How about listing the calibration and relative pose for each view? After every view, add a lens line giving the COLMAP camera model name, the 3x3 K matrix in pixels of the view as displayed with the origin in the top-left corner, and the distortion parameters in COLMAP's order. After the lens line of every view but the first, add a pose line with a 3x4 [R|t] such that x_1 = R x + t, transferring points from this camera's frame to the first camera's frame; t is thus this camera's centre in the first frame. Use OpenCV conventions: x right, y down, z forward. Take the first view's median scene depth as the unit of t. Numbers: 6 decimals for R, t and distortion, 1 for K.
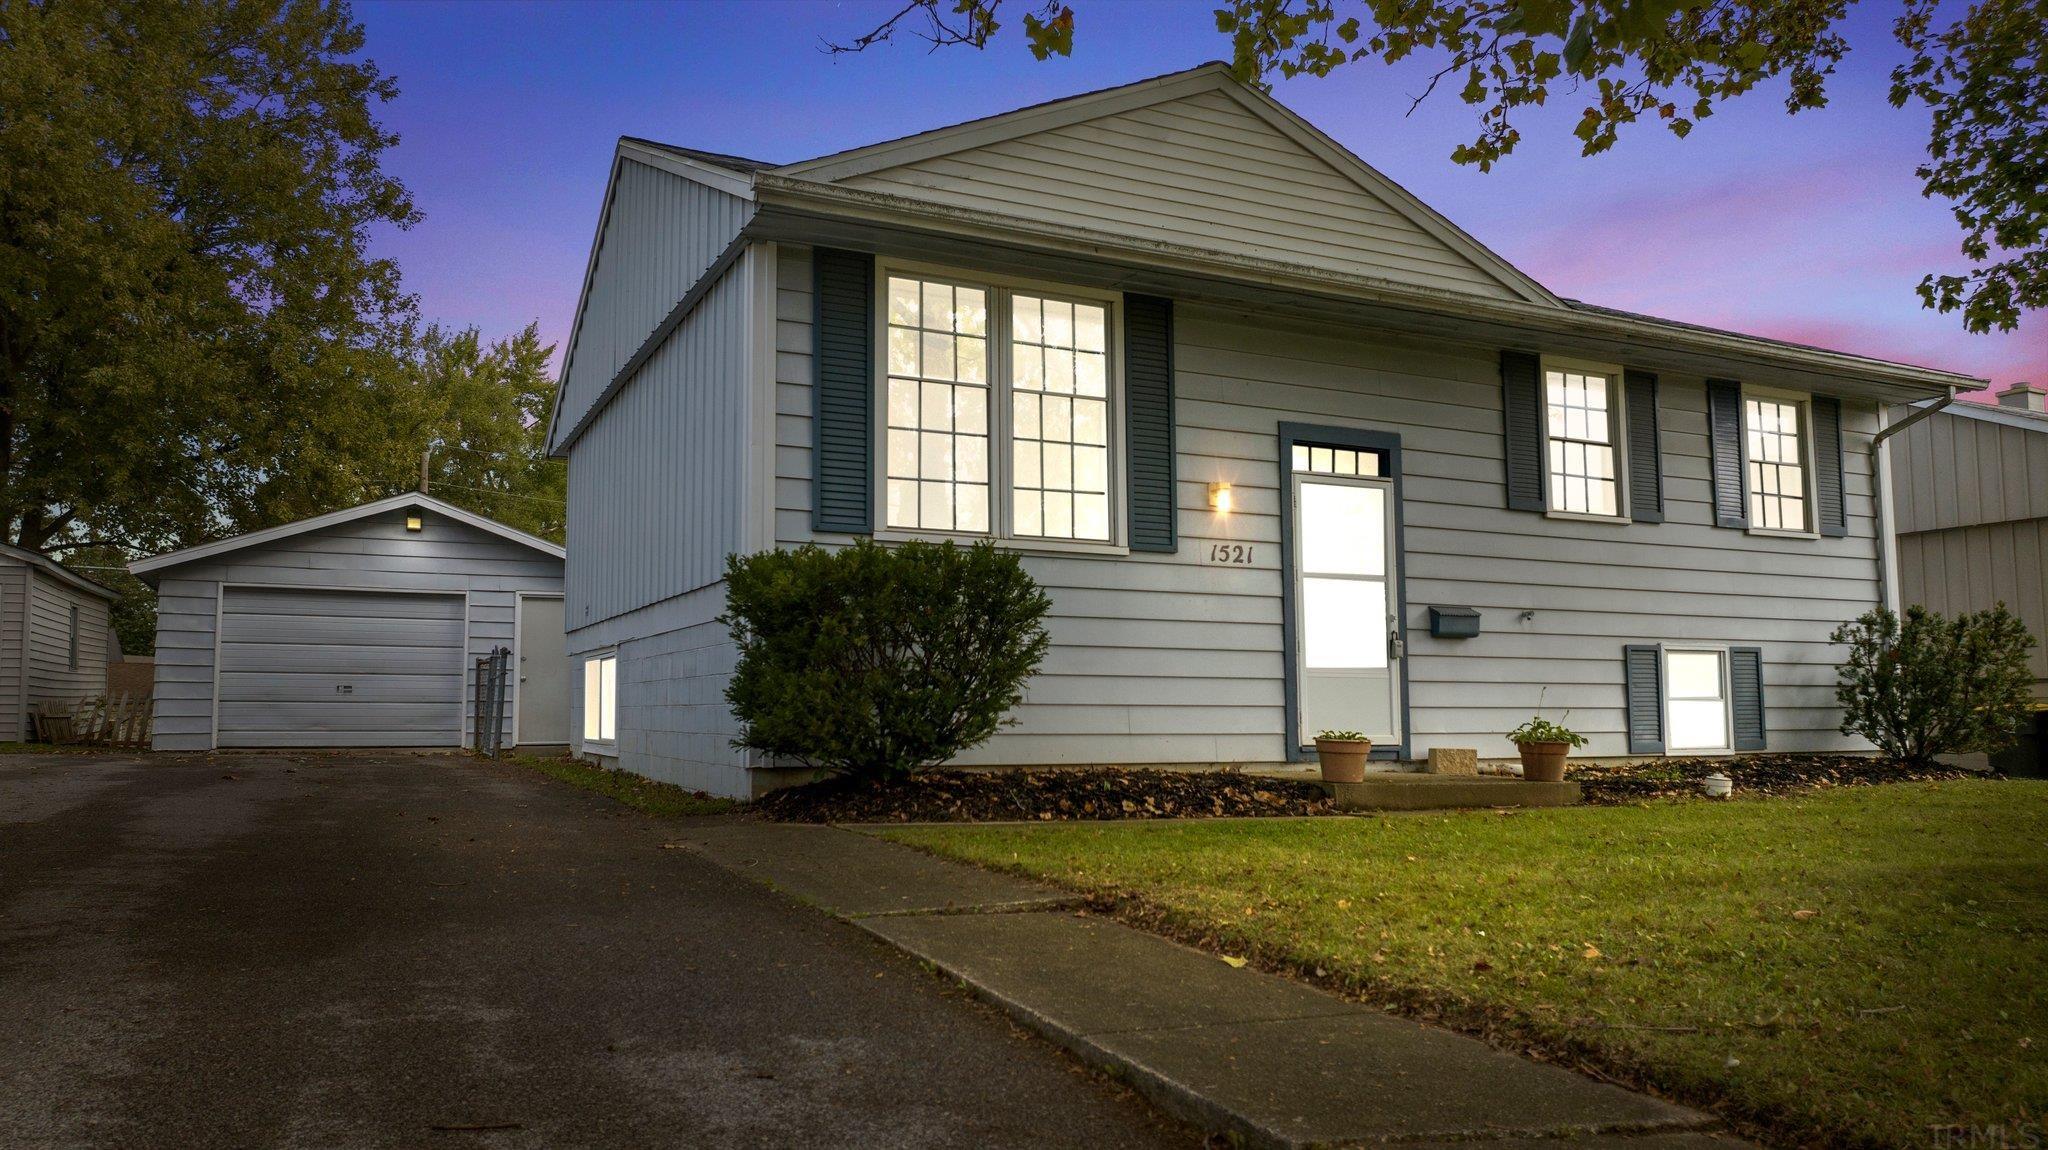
lens RADIAL K [[1441.3, 0, 1015.1], [0, 1441.3, 591.3], [0, 0, 1]] dist [-0.019849, -0.006139]
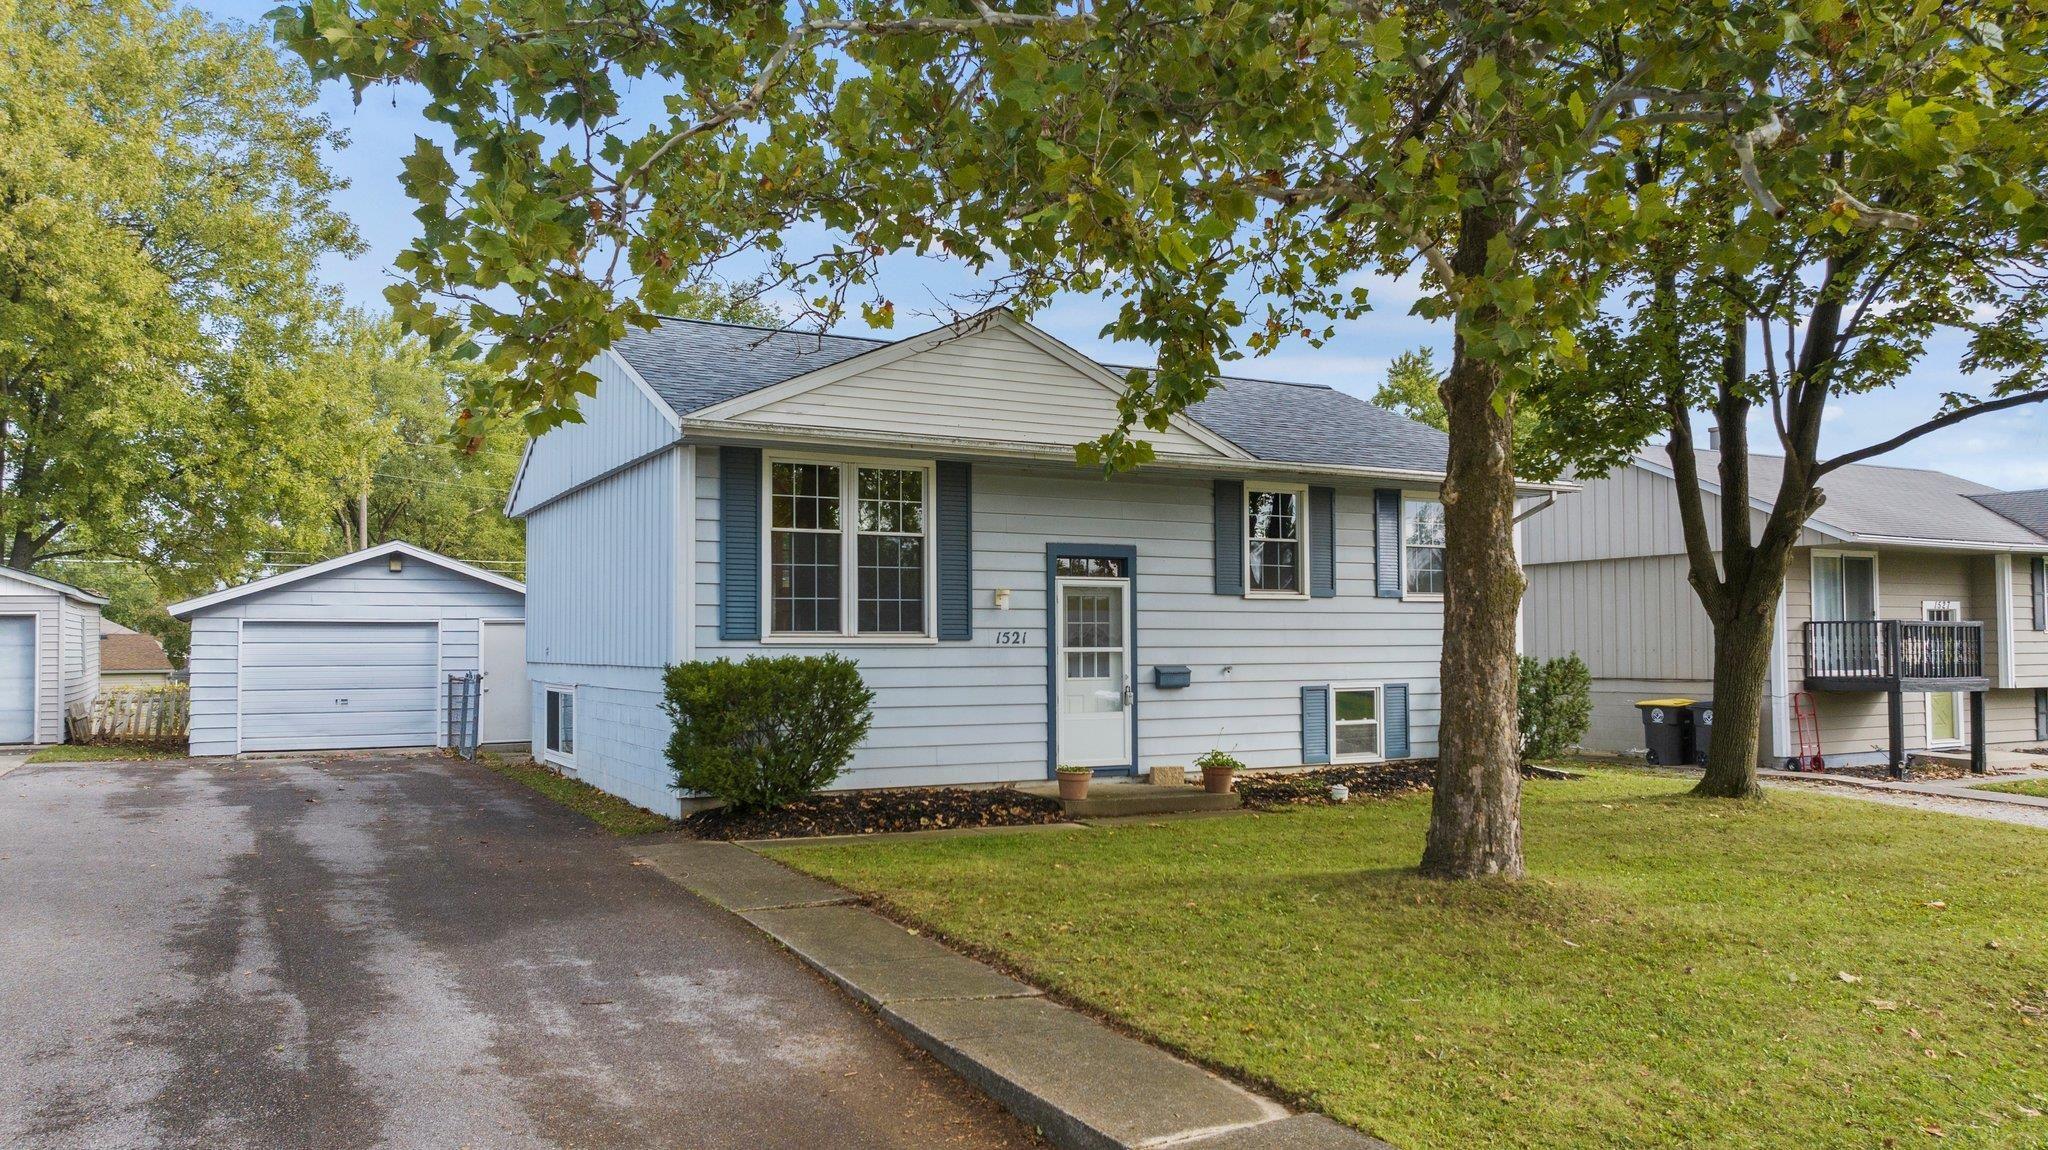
lens RADIAL K [[1441.3, 0, 1026.3], [0, 1441.3, 556.7], [0, 0, 1]] dist [-0.019849, -0.006139]
pose [[0.997827, -0.000739, 0.065877, 0.067362], [-0.000622, 0.999787, 0.020644, -0.133834], [-0.065878, -0.020640, 0.997614, -0.441361]]
